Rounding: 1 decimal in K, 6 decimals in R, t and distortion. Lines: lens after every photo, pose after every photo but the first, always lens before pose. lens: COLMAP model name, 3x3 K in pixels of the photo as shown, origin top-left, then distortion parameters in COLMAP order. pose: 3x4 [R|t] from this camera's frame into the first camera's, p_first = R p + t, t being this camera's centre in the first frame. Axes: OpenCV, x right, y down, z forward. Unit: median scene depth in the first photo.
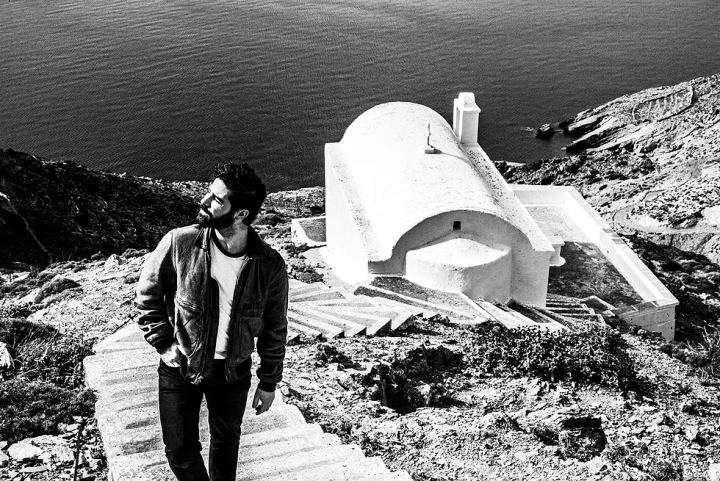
lens RADIAL K [[1321.9, 0, 360.0], [0, 1321.9, 240.5], [0, 0, 1]] dist [0.003303, -0.054883]
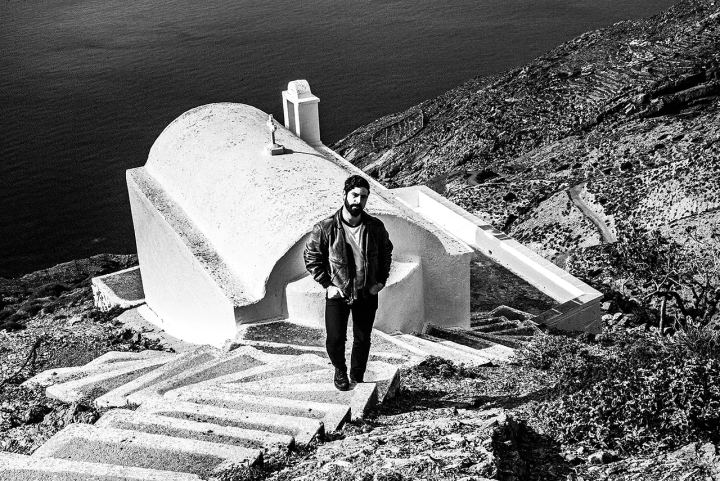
lens RADIAL K [[1074.9, 0, 360.0], [0, 1074.9, 240.5], [0, 0, 1]] dist [0.011042, -0.093937]
pose [[0.954419, -0.155675, 0.254656, -0.061757], [0.168554, 0.985253, -0.029419, 0.007598], [-0.246321, 0.071002, 0.966584, 0.372390]]
